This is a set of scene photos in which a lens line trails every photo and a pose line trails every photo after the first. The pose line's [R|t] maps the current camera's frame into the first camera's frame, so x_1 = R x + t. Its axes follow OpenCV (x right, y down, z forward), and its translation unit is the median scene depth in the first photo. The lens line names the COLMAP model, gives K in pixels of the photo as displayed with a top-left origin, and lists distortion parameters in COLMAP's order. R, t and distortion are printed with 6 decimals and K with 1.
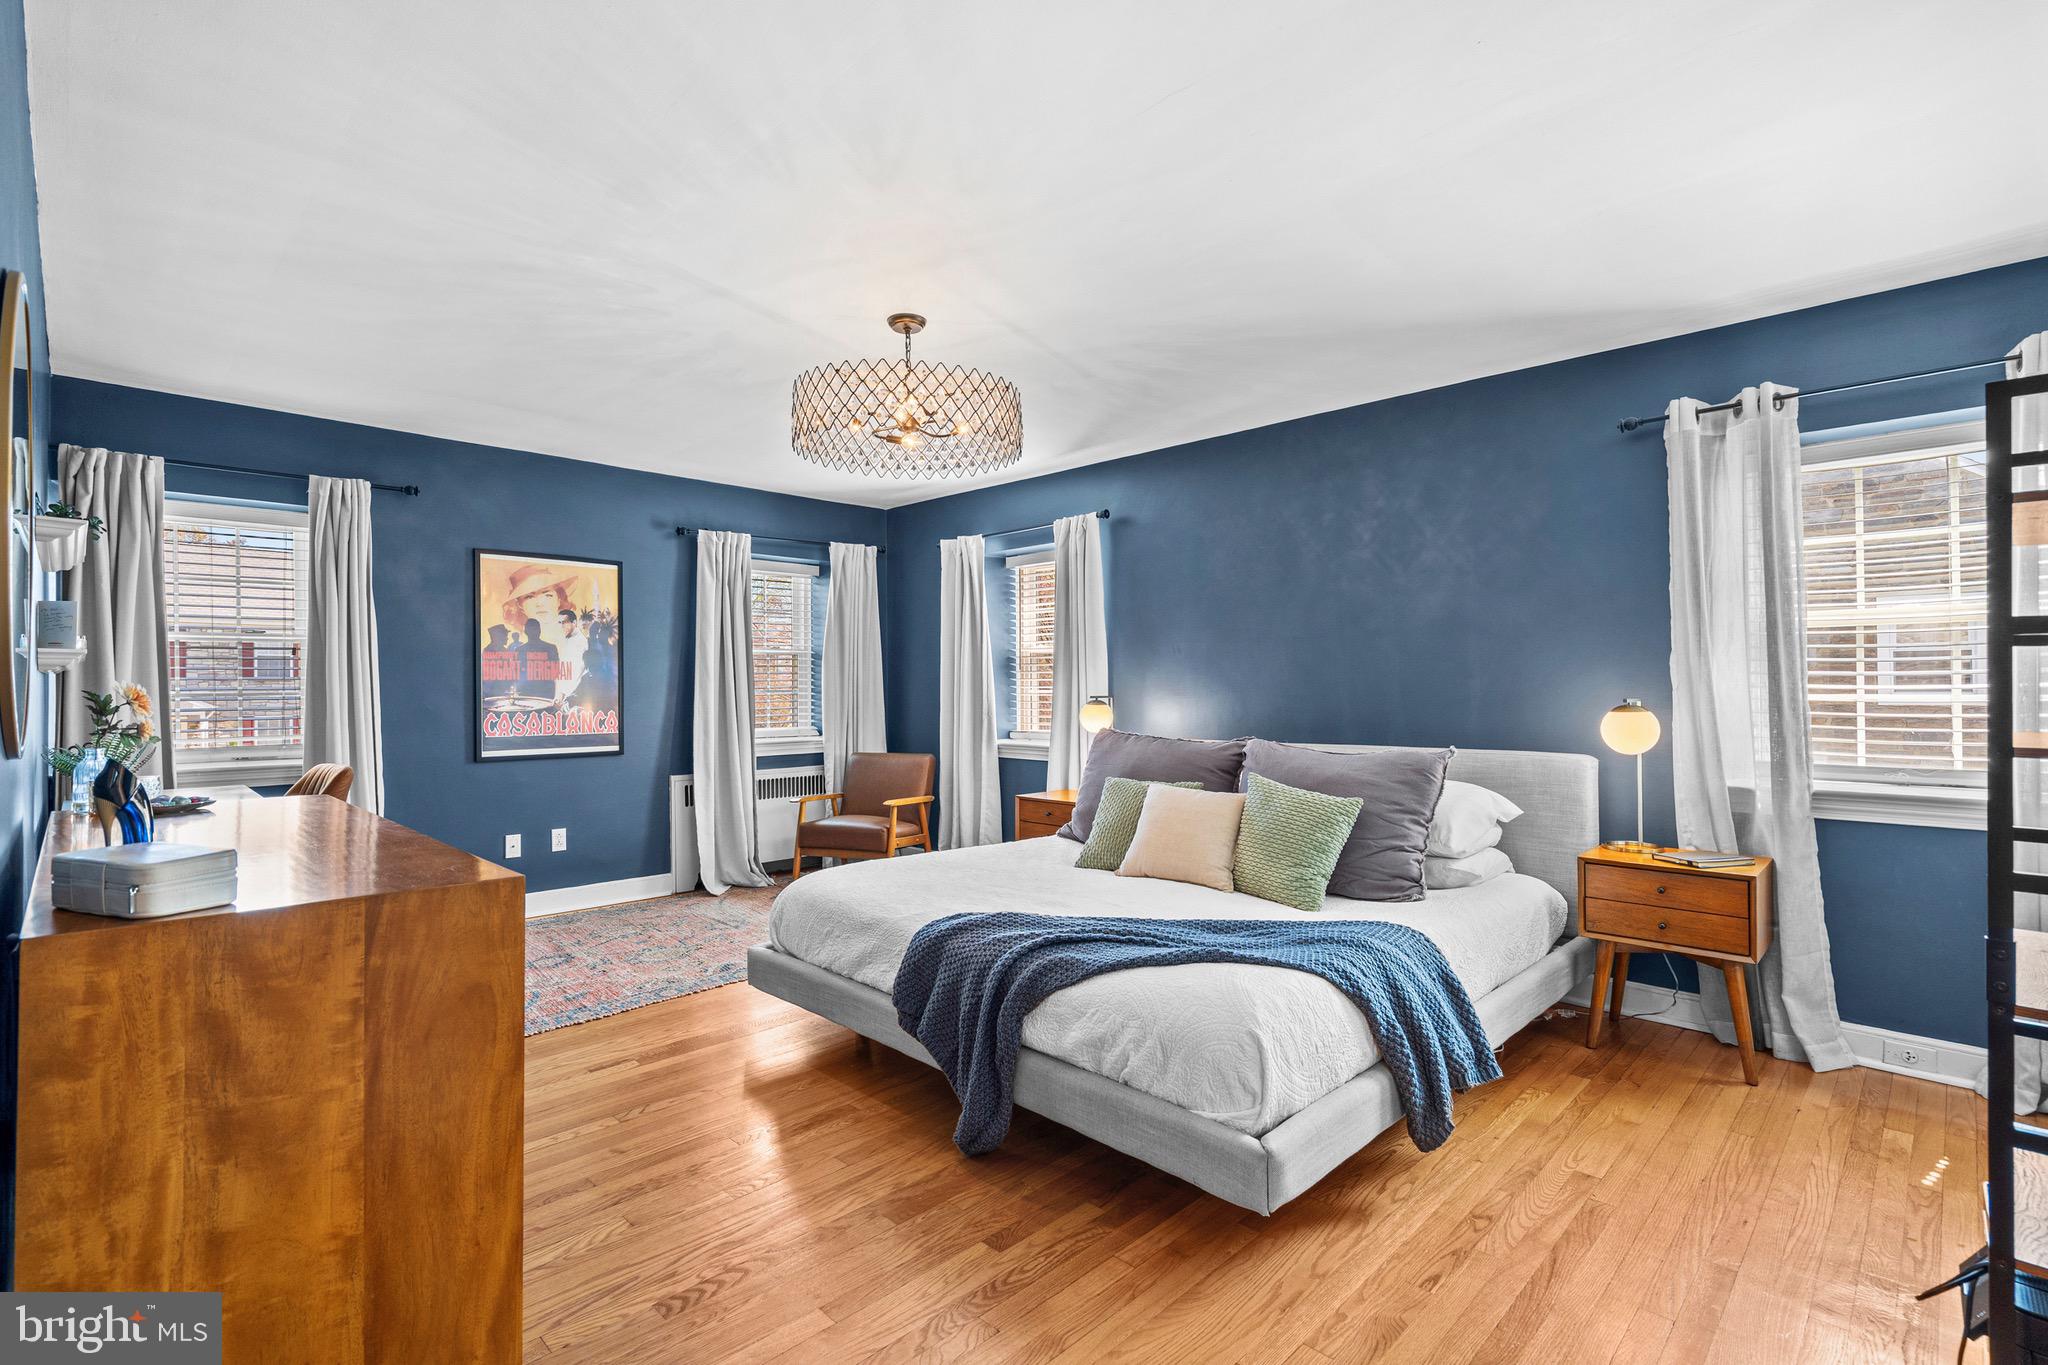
lens RADIAL K [[941.8, 0, 1031.2], [0, 941.8, 678.7], [0, 0, 1]] dist [-0.001632, 0.001397]
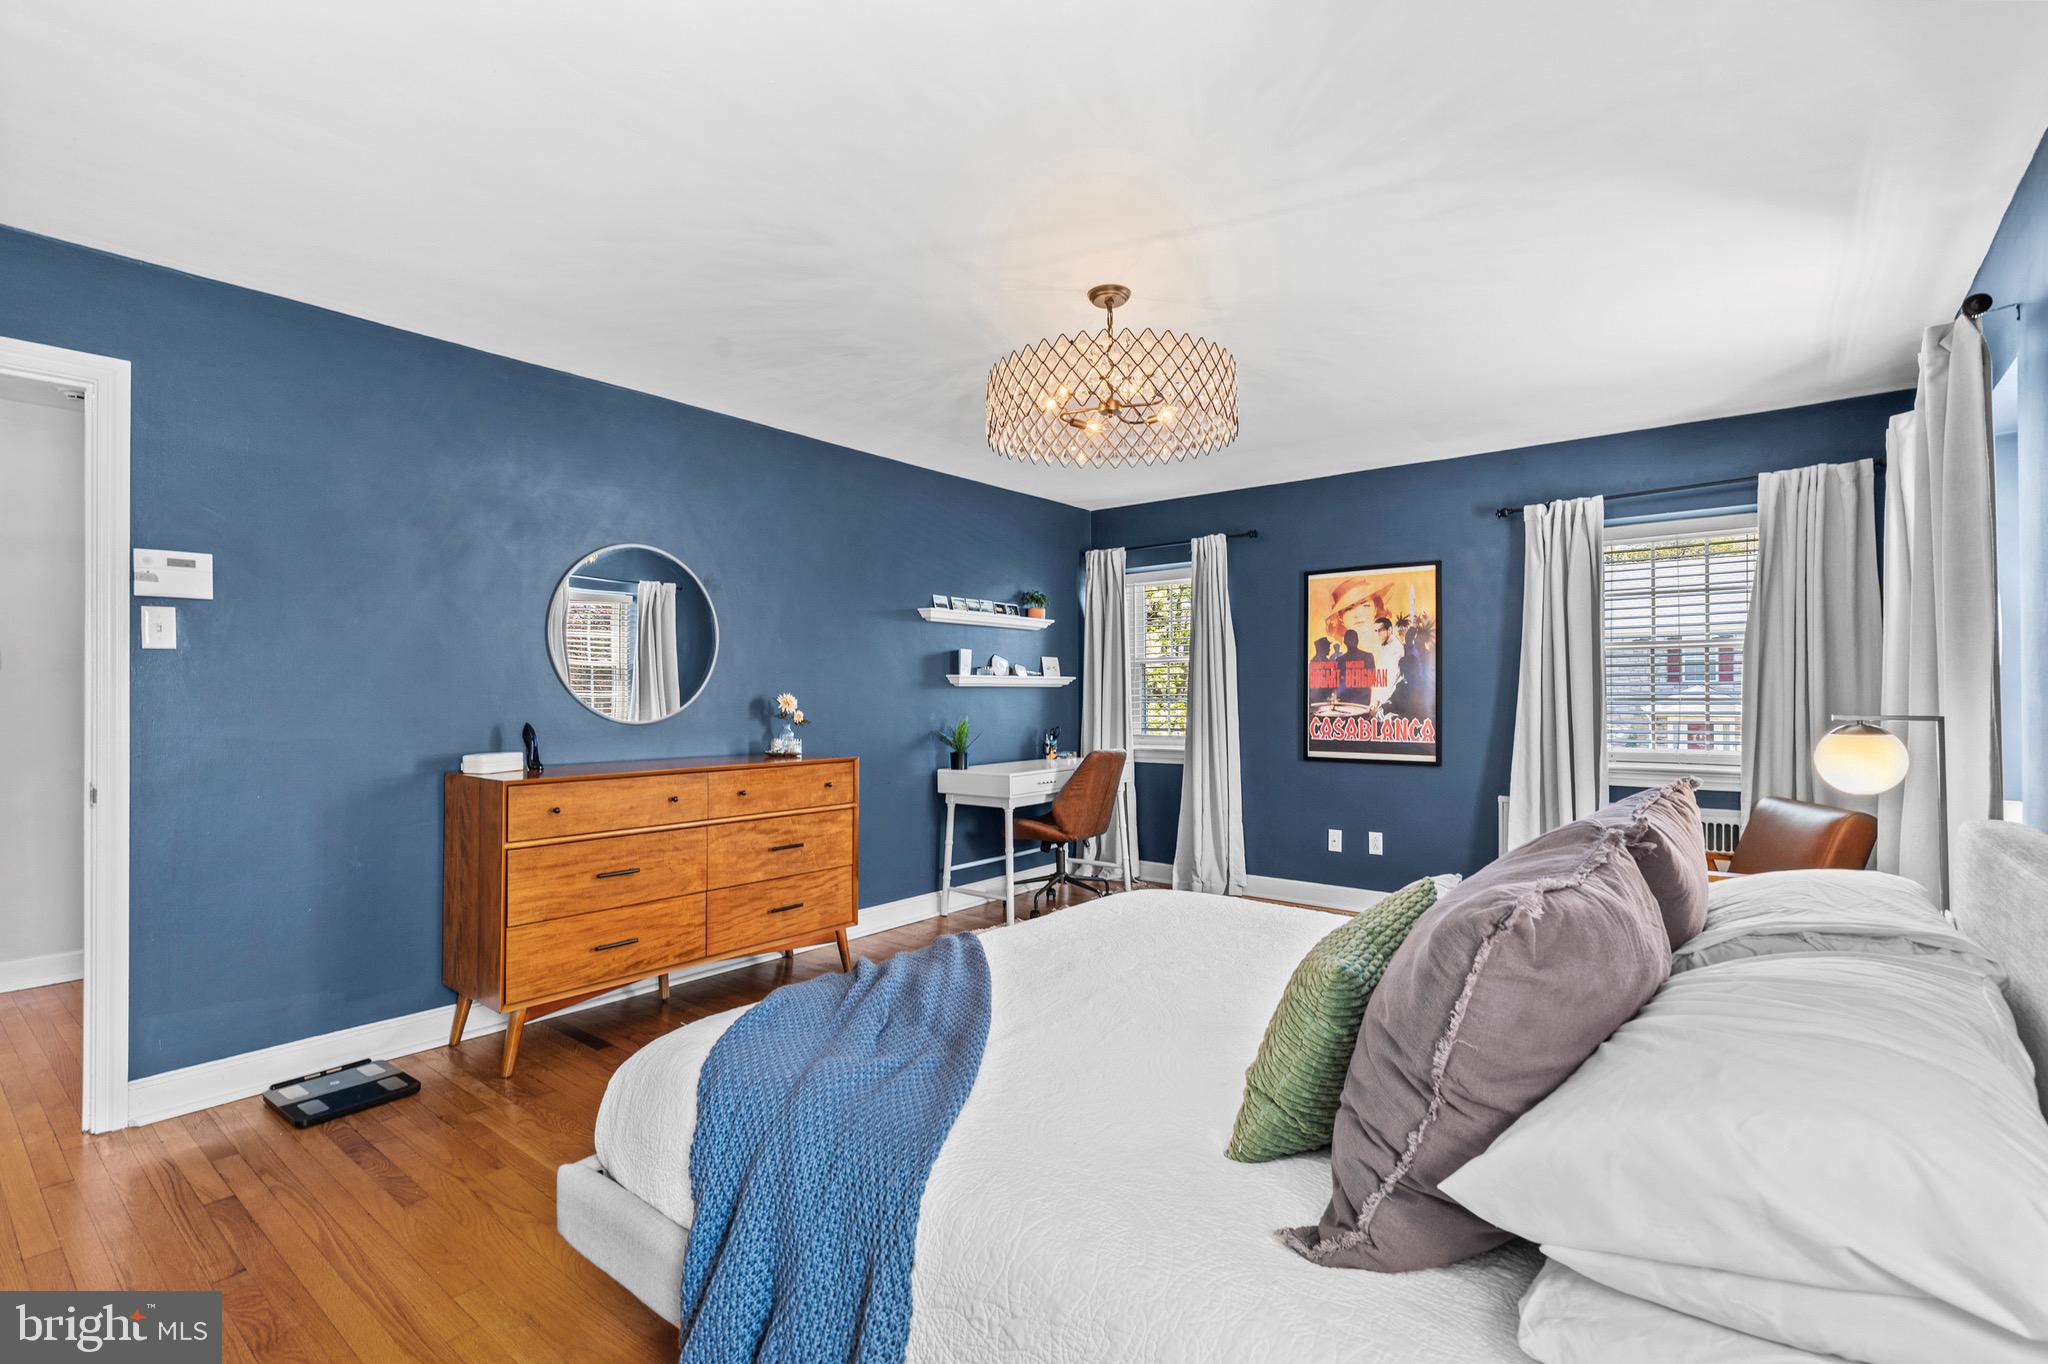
lens RADIAL K [[941.8, 0, 1030.2], [0, 941.8, 687.8], [0, 0, 1]] dist [-0.001632, 0.001397]
pose [[0.111649, -0.003015, -0.993743, 0.474091], [0.011078, 0.999937, -0.001789, -0.000344], [0.993686, -0.010809, 0.111675, 0.514631]]
